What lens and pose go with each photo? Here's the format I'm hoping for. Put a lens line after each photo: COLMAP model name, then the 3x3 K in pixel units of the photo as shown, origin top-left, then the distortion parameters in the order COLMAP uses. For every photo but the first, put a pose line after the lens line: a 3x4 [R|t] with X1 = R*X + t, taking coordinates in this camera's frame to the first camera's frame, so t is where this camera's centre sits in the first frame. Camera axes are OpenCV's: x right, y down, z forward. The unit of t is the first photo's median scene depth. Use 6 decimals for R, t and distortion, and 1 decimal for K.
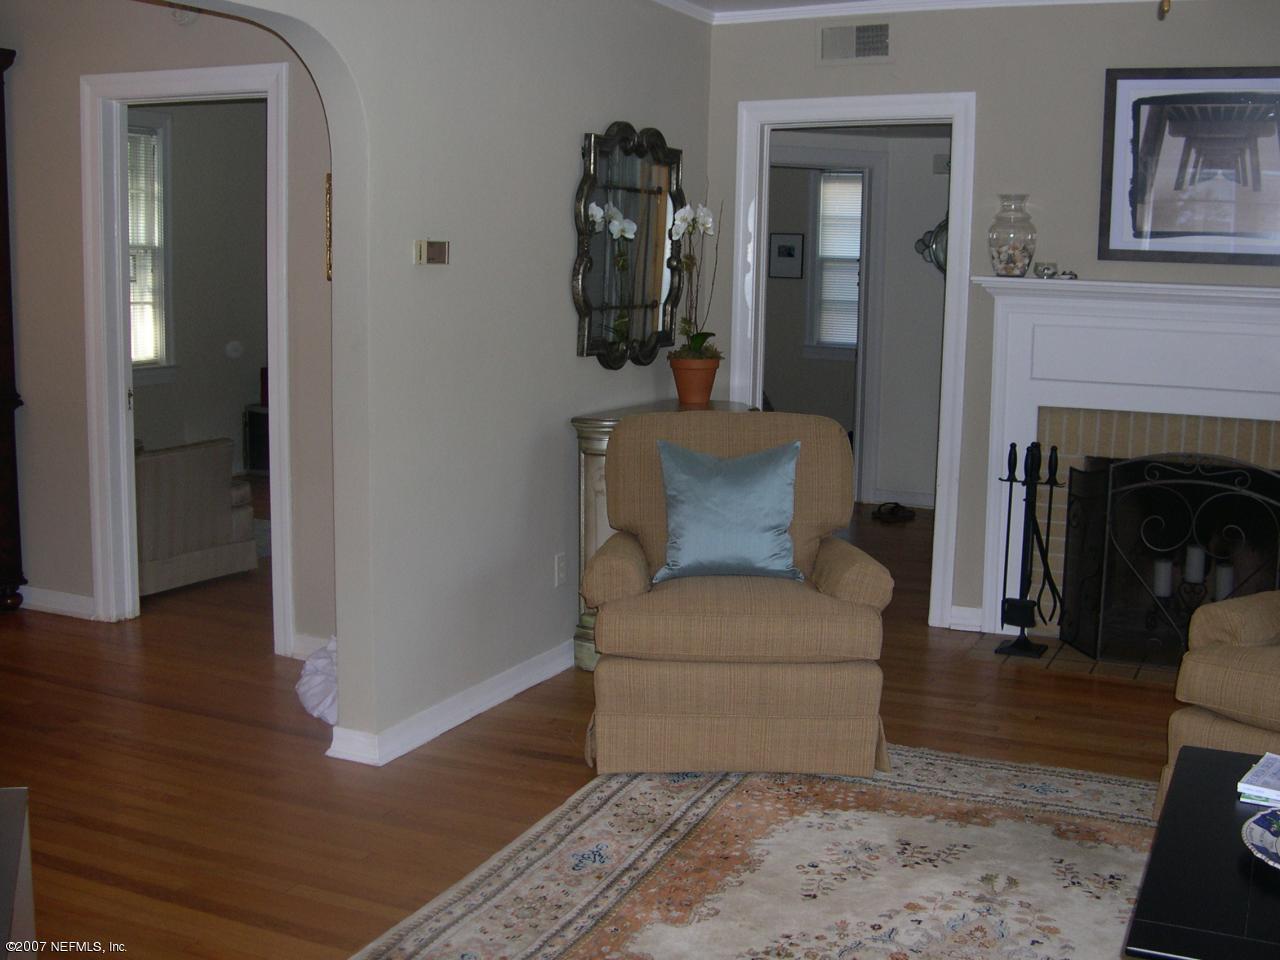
lens RADIAL K [[1418.6, 0, 649.0], [0, 1418.6, 479.1], [0, 0, 1]] dist [-0.204868, 0.223887]
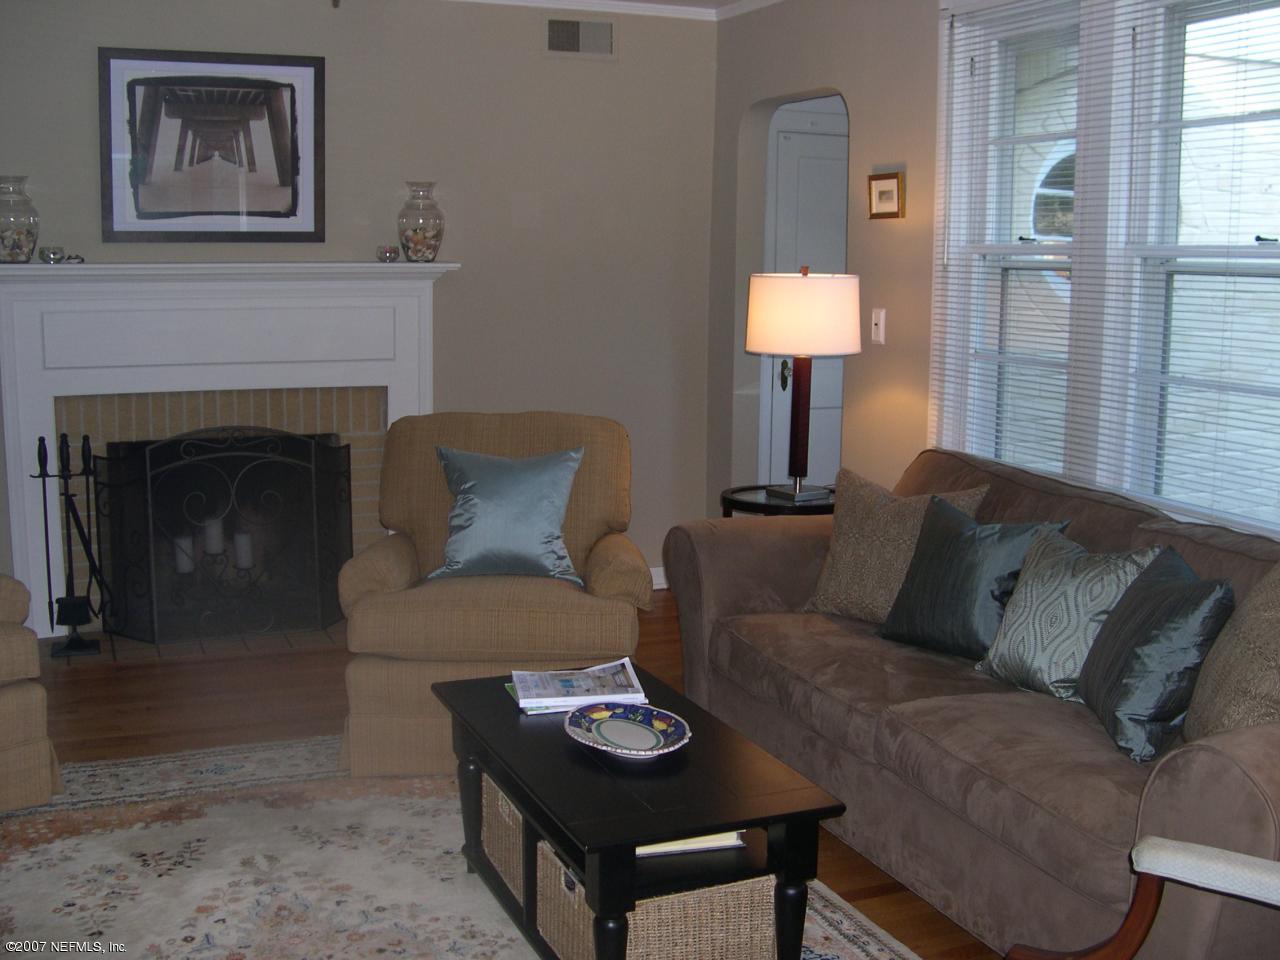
lens RADIAL K [[1418.6, 0, 649.0], [0, 1418.6, 479.1], [0, 0, 1]] dist [-0.204868, 0.223887]
pose [[0.678905, -0.124254, 0.723636, -0.194030], [0.115543, 0.991377, 0.061826, -0.010072], [-0.725078, 0.041637, 0.687407, 0.077098]]
